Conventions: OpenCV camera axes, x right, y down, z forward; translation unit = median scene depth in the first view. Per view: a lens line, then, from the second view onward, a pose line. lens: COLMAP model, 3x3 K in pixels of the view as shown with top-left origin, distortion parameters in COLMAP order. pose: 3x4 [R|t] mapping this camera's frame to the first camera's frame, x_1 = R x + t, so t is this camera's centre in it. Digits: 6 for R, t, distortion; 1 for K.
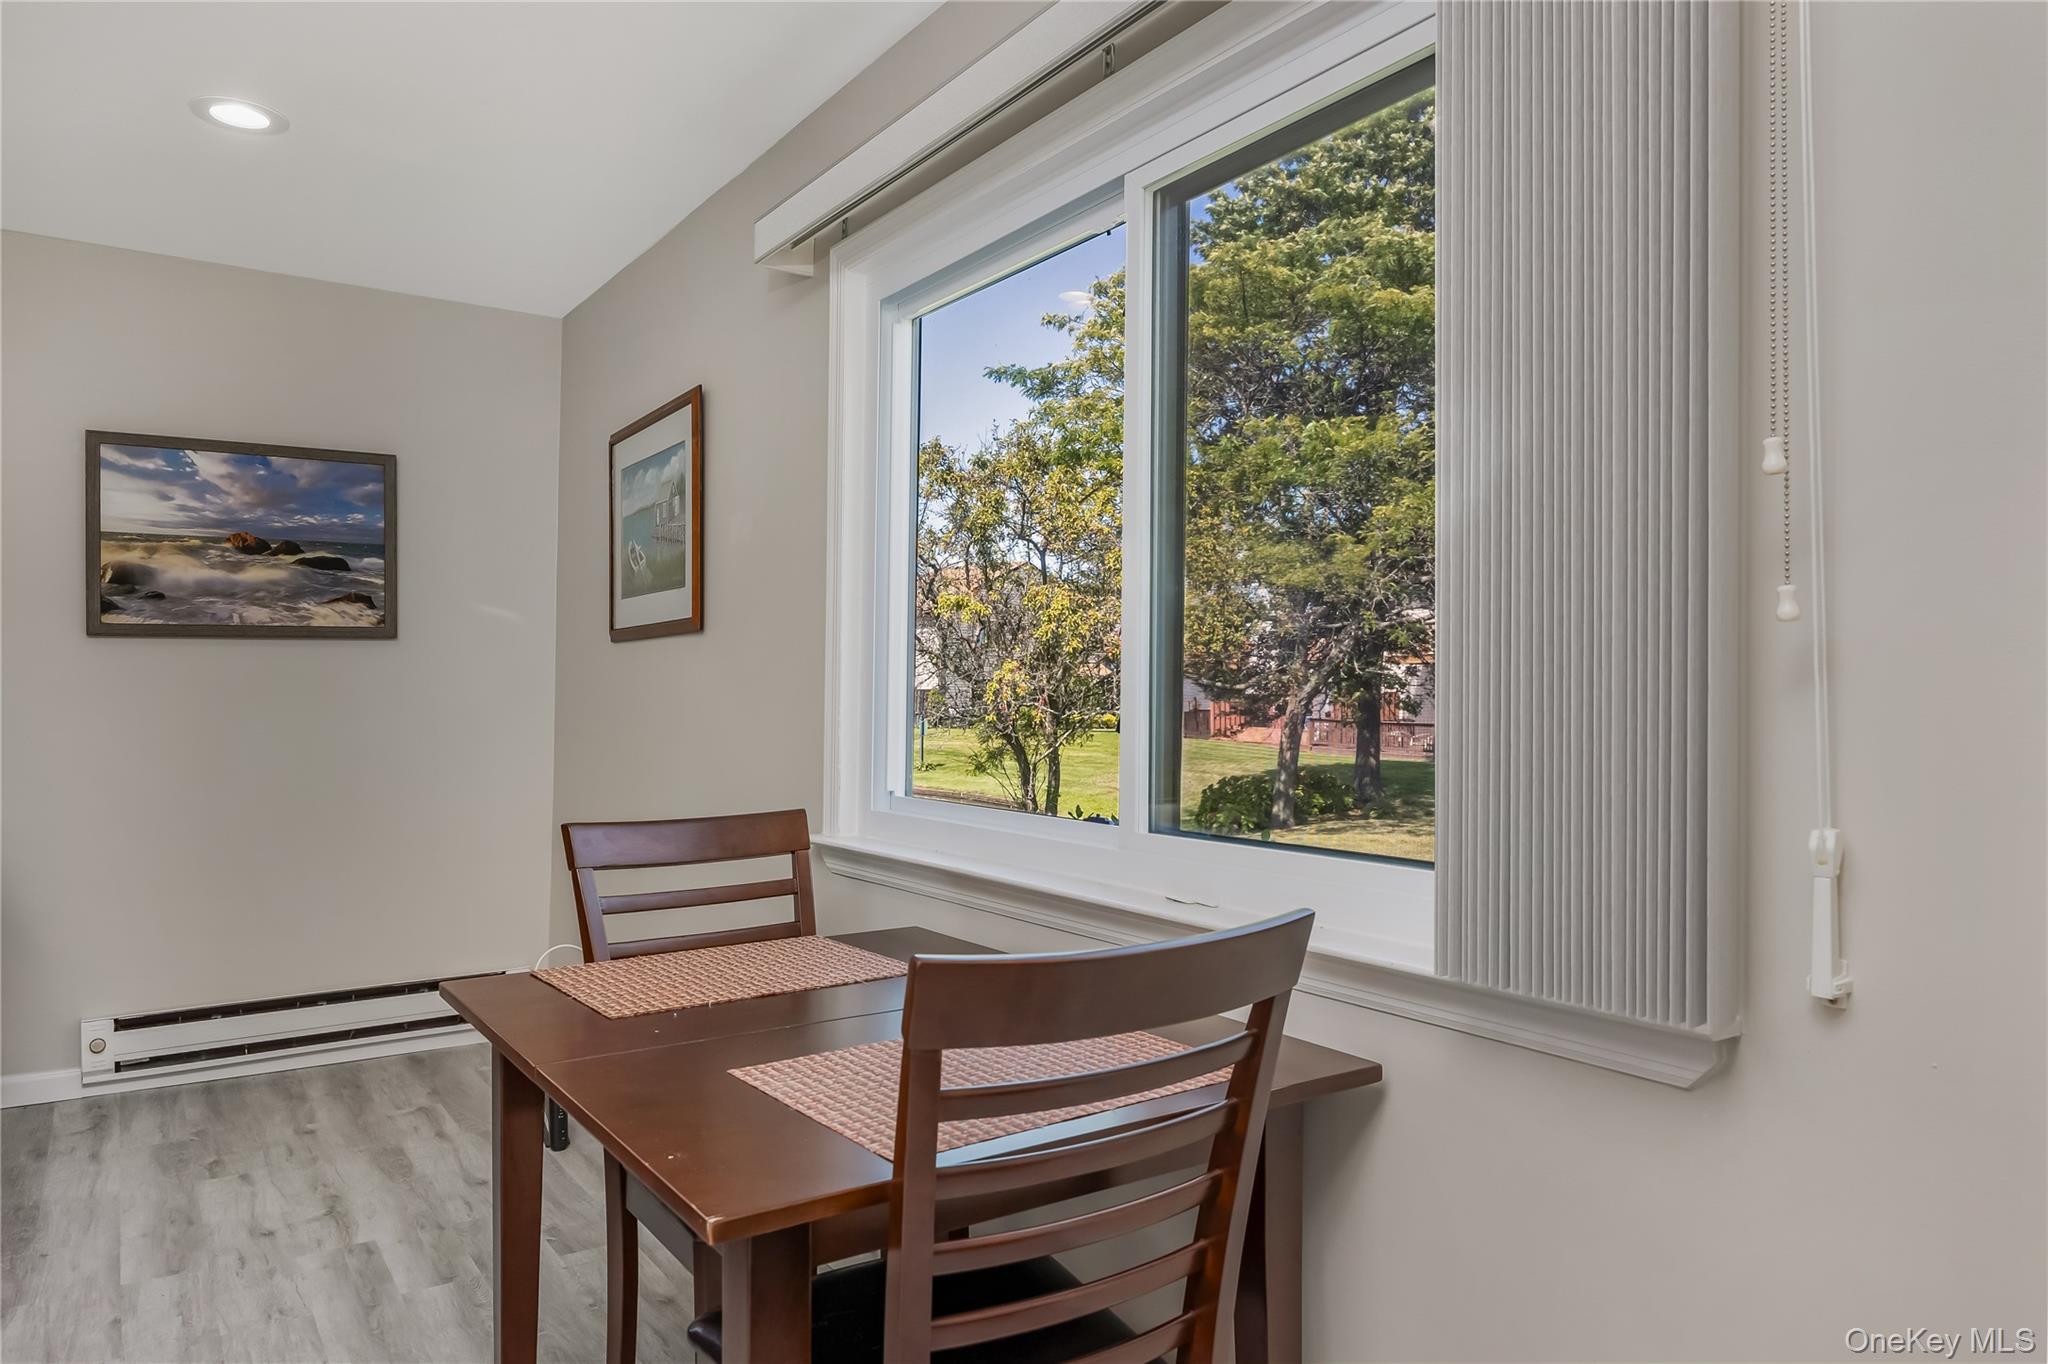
lens RADIAL K [[1278.6, 0, 1009.2], [0, 1278.6, 685.4], [0, 0, 1]] dist [-0.010576, 0.000696]
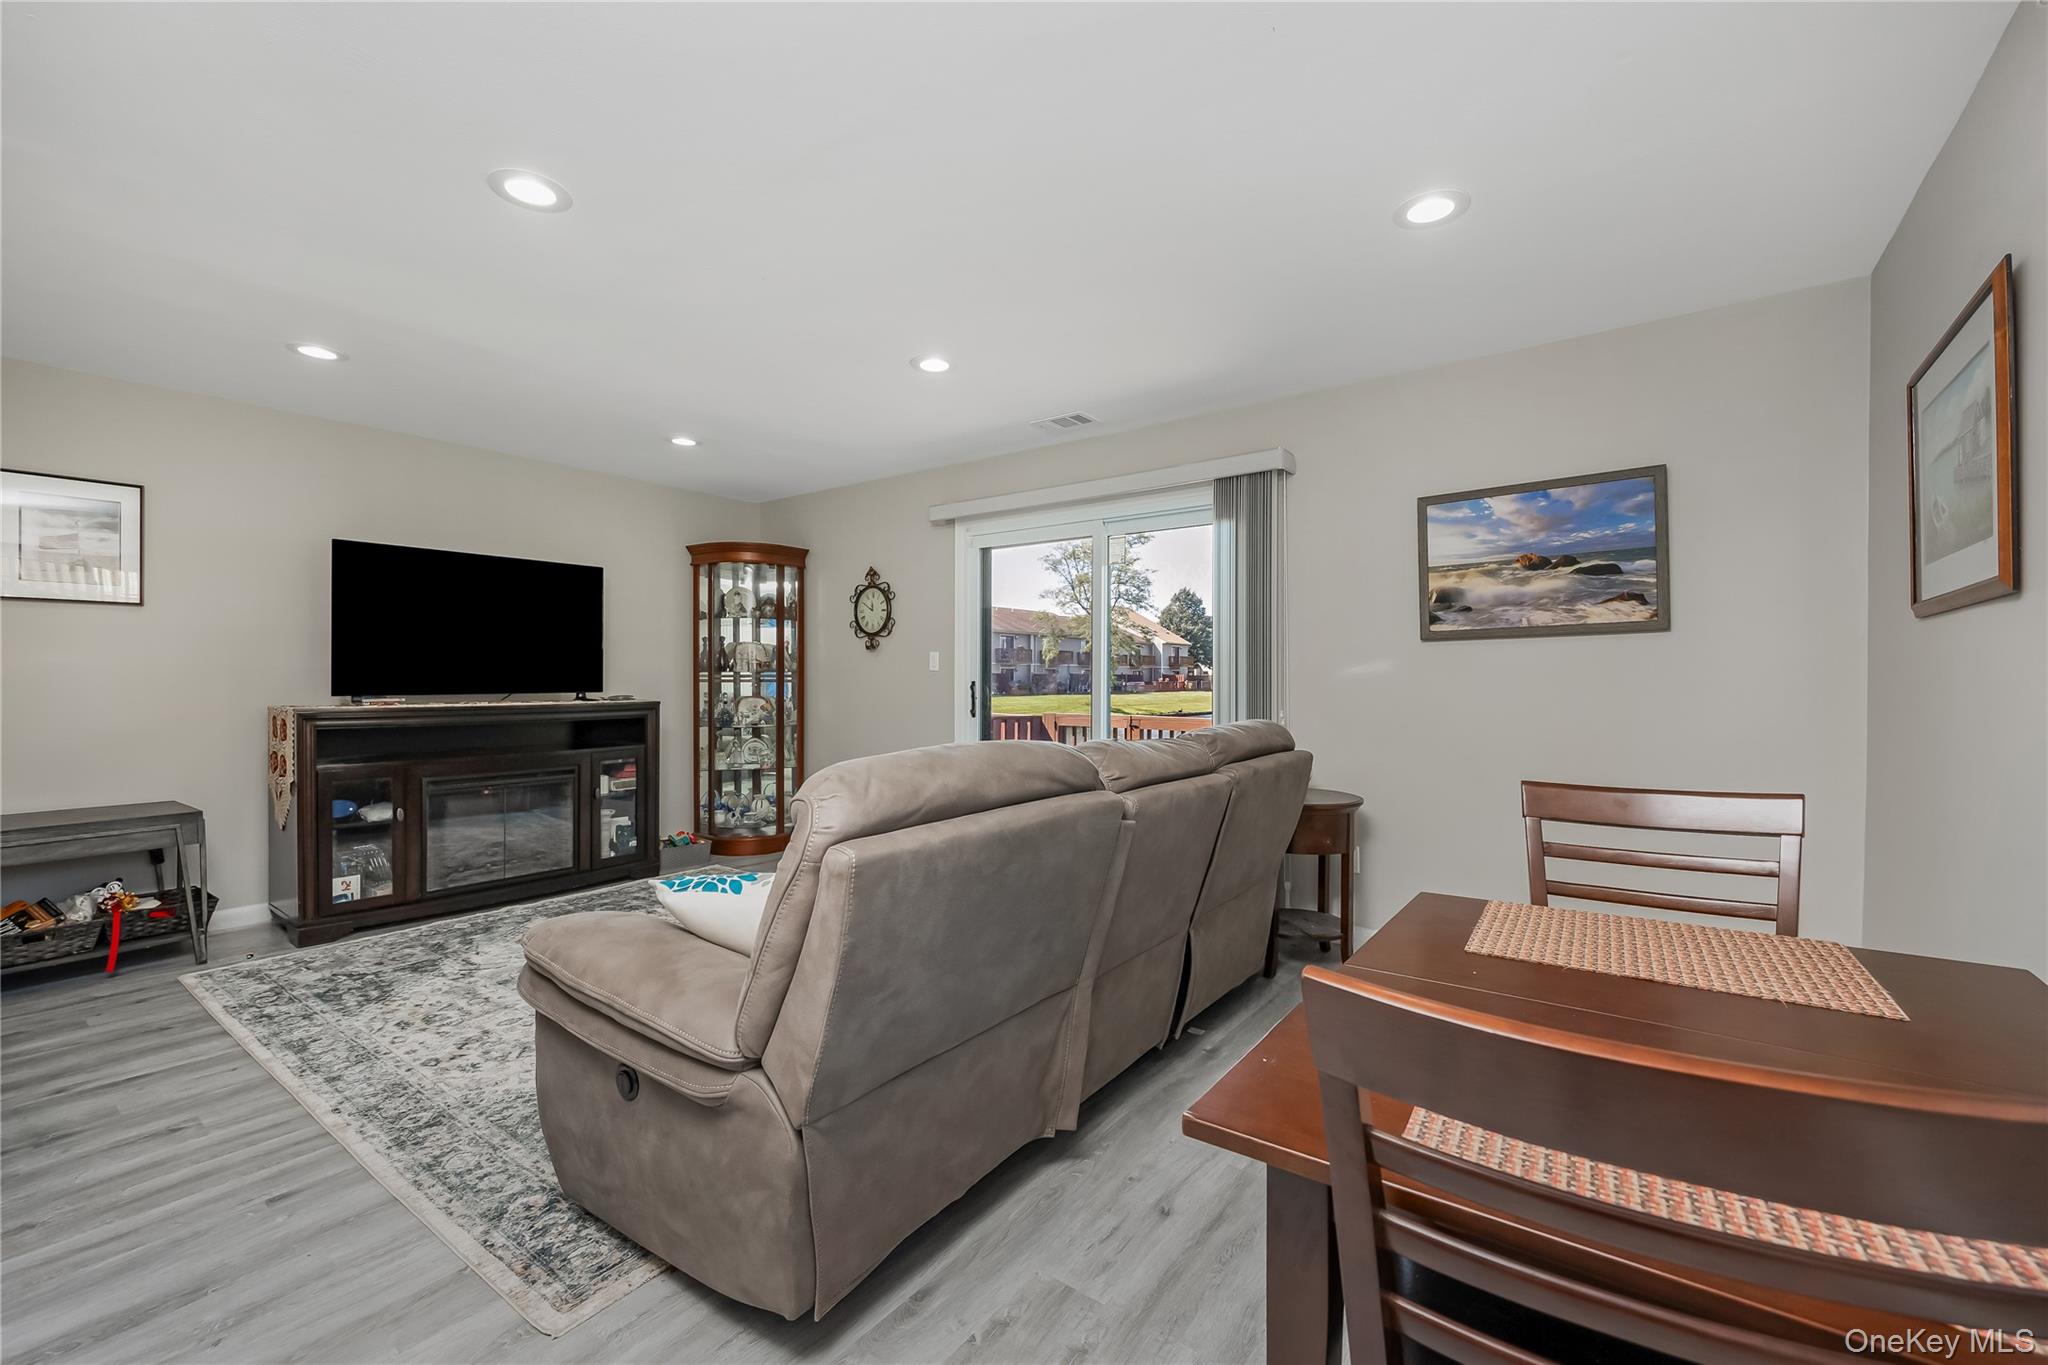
lens RADIAL K [[821.2, 0, 1020.5], [0, 821.2, 678.2], [0, 0, 1]] dist [-0.008039, 0.000837]
pose [[0.329847, -0.002744, -0.944030, 0.002732], [0.011232, 0.999936, 0.001018, -0.002182], [0.943967, -0.010939, 0.329857, 0.250808]]
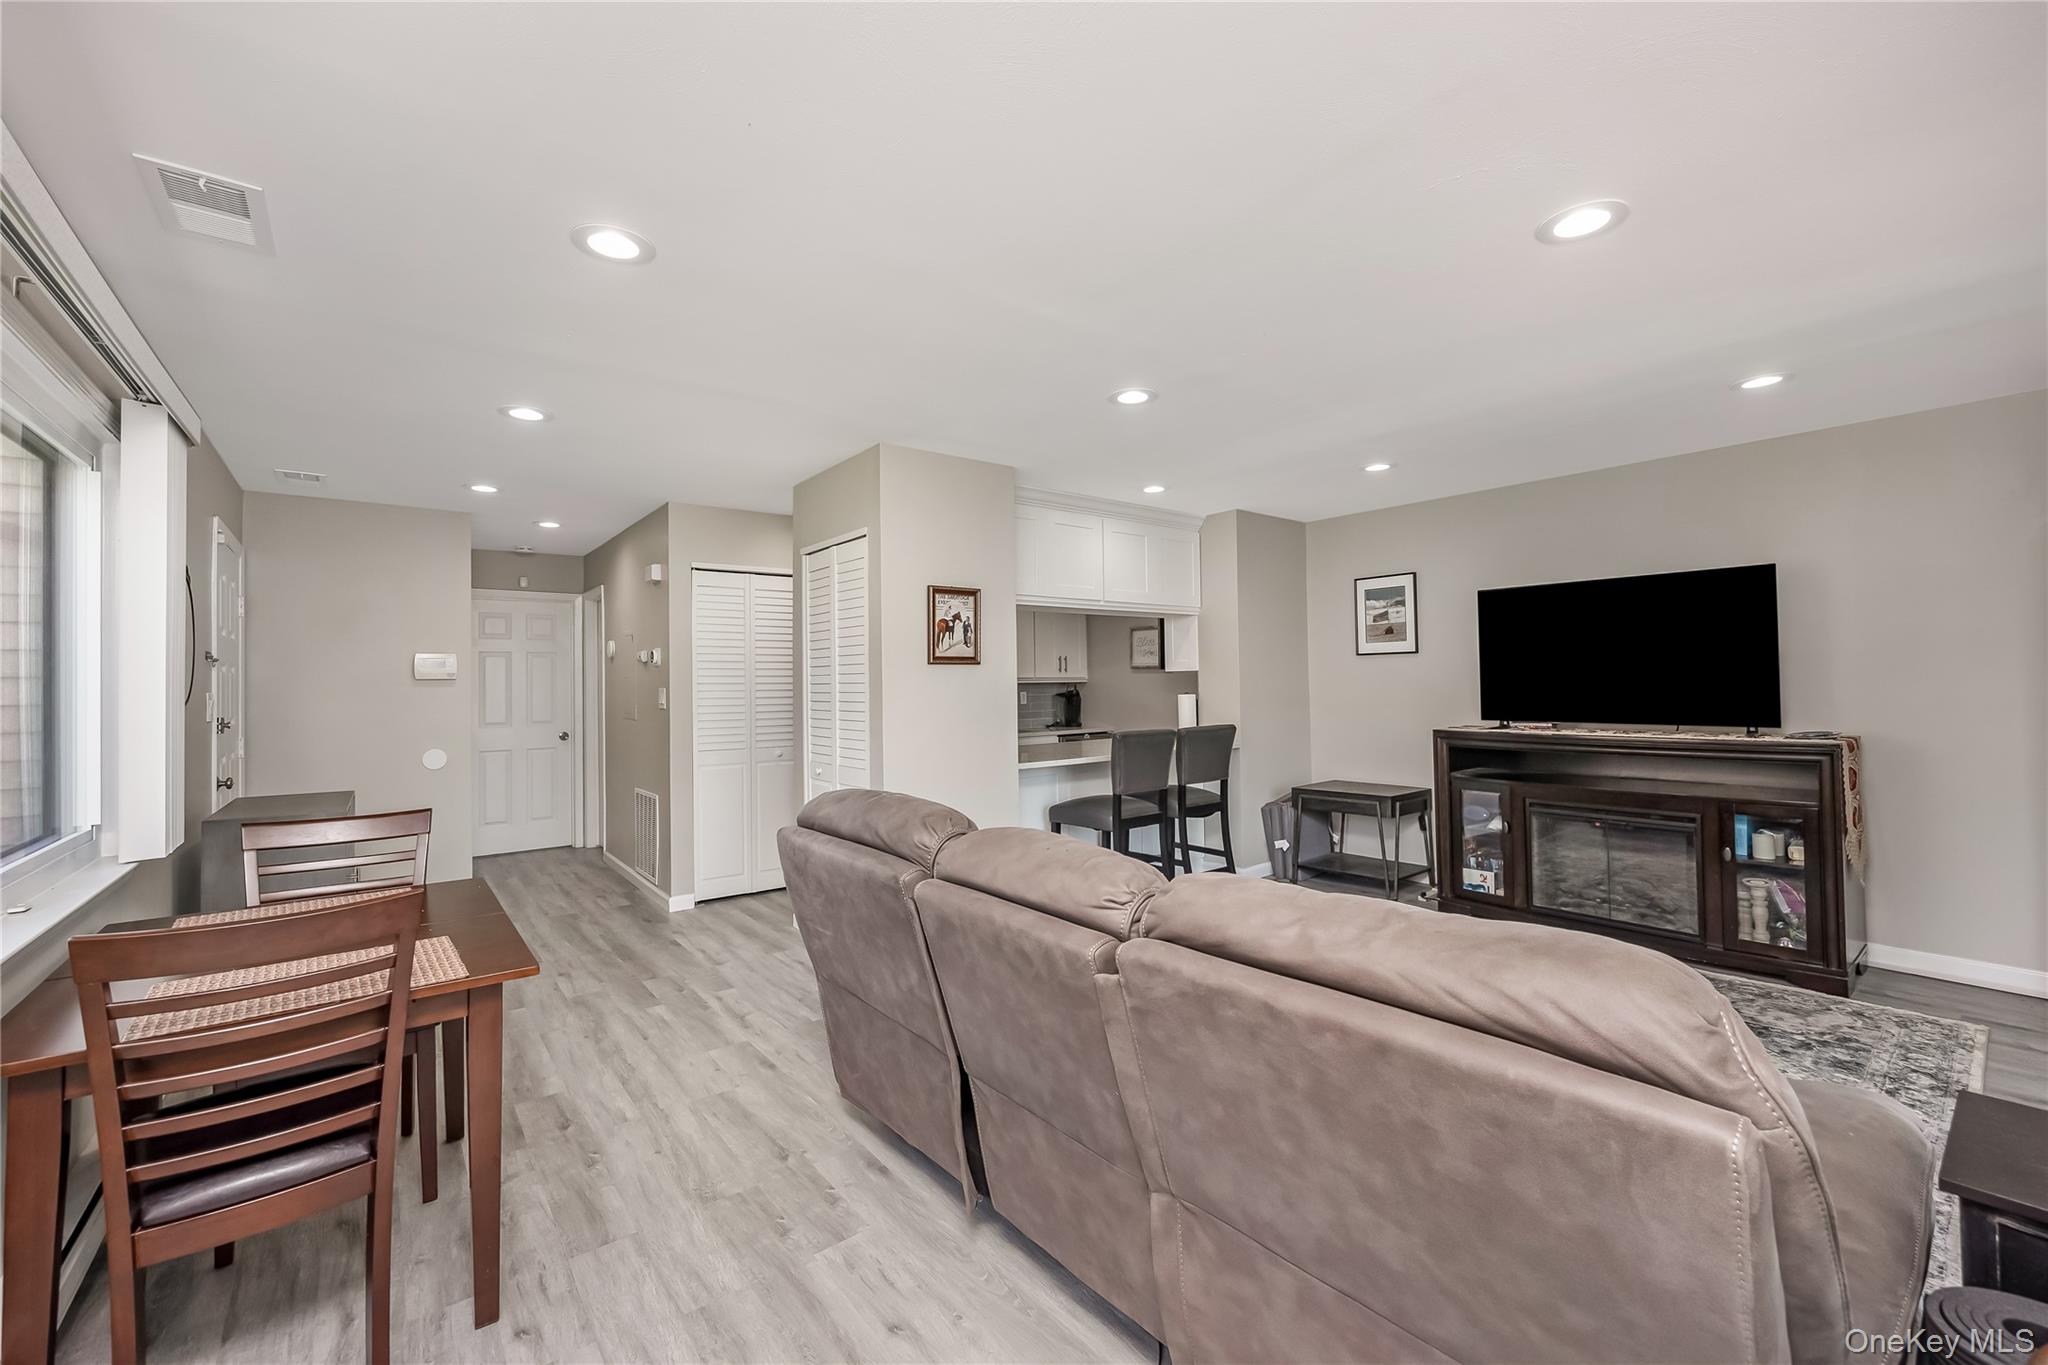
lens RADIAL K [[821.2, 0, 1045.8], [0, 821.2, 677.2], [0, 0, 1]] dist [-0.008039, 0.000837]
pose [[-0.994348, 0.007802, -0.105883, -0.433841], [0.009694, 0.999802, -0.017368, -0.036390], [0.105727, -0.018296, -0.994227, 0.907944]]
